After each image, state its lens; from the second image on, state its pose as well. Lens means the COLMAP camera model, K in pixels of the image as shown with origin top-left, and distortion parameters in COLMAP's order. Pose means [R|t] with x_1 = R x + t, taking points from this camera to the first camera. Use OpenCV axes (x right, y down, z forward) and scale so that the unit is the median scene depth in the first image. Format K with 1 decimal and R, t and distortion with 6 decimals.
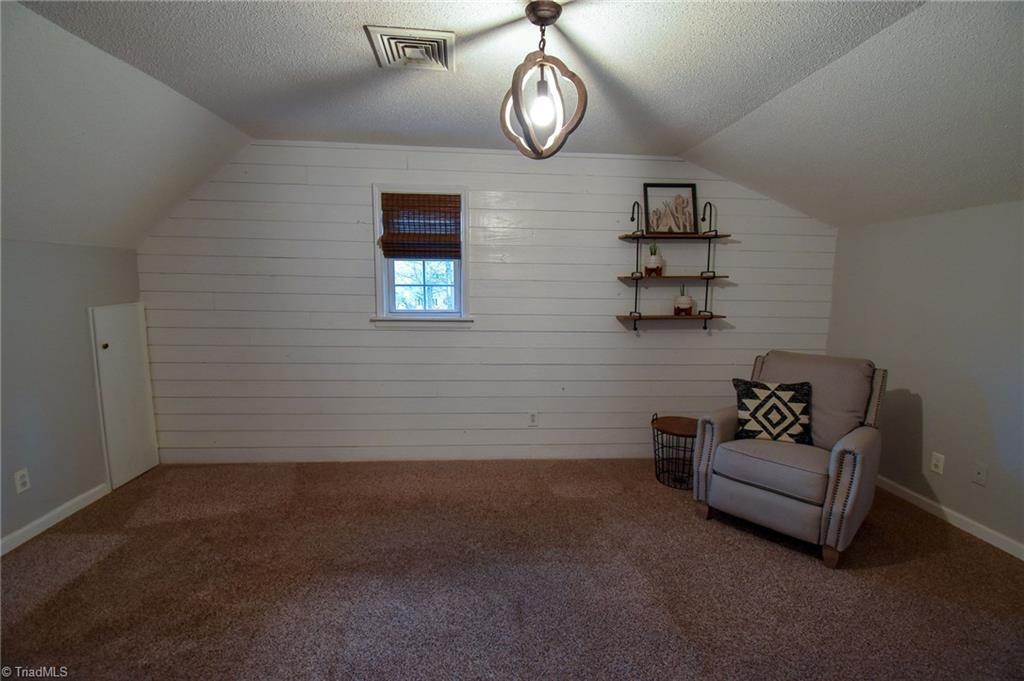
lens RADIAL K [[450.1, 0, 512.0], [0, 450.1, 340.5], [0, 0, 1]] dist [0.020512, -0.027025]
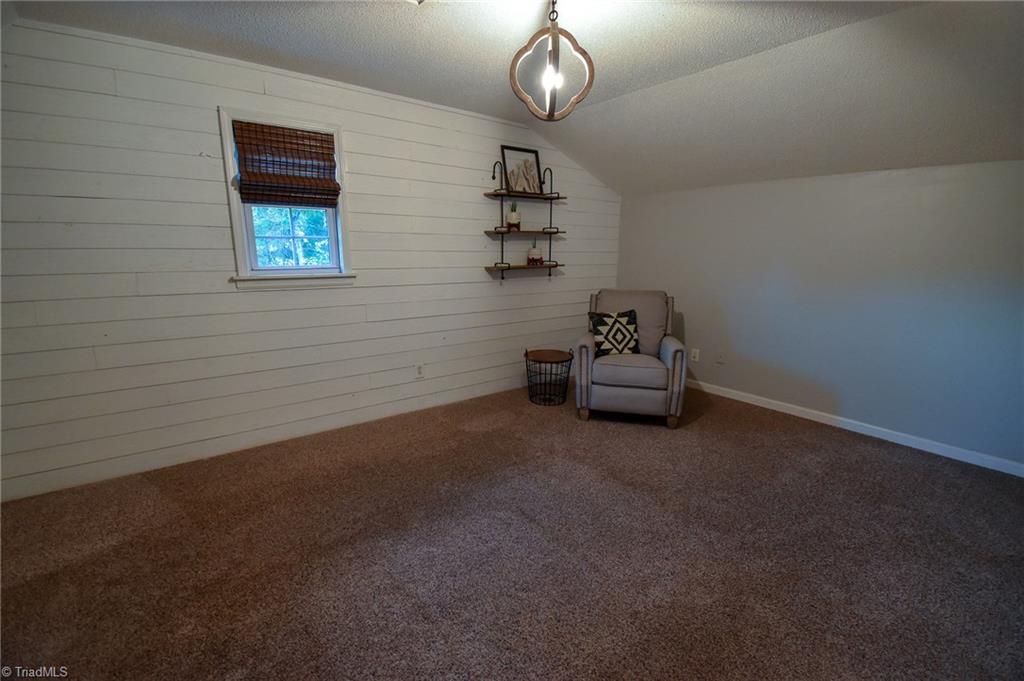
lens RADIAL K [[450.1, 0, 512.0], [0, 450.1, 340.5], [0, 0, 1]] dist [0.020512, -0.027025]
pose [[0.834249, -0.116457, 0.538949, -0.347549], [0.067292, 0.991638, 0.110113, 0.007198], [-0.547266, -0.055595, 0.835110, 0.035678]]
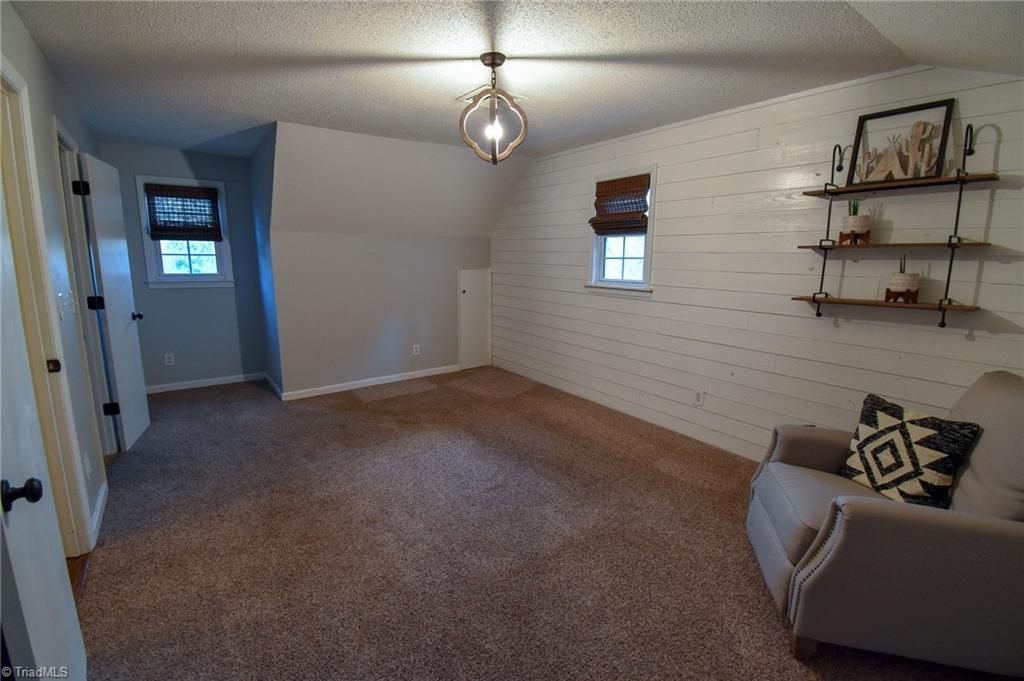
lens RADIAL K [[450.1, 0, 512.0], [0, 450.1, 340.5], [0, 0, 1]] dist [0.020512, -0.027025]
pose [[0.527720, 0.149962, -0.836076, 0.672770], [-0.107079, 0.988185, 0.109658, -0.010942], [0.842642, 0.031658, 0.537543, 0.154854]]
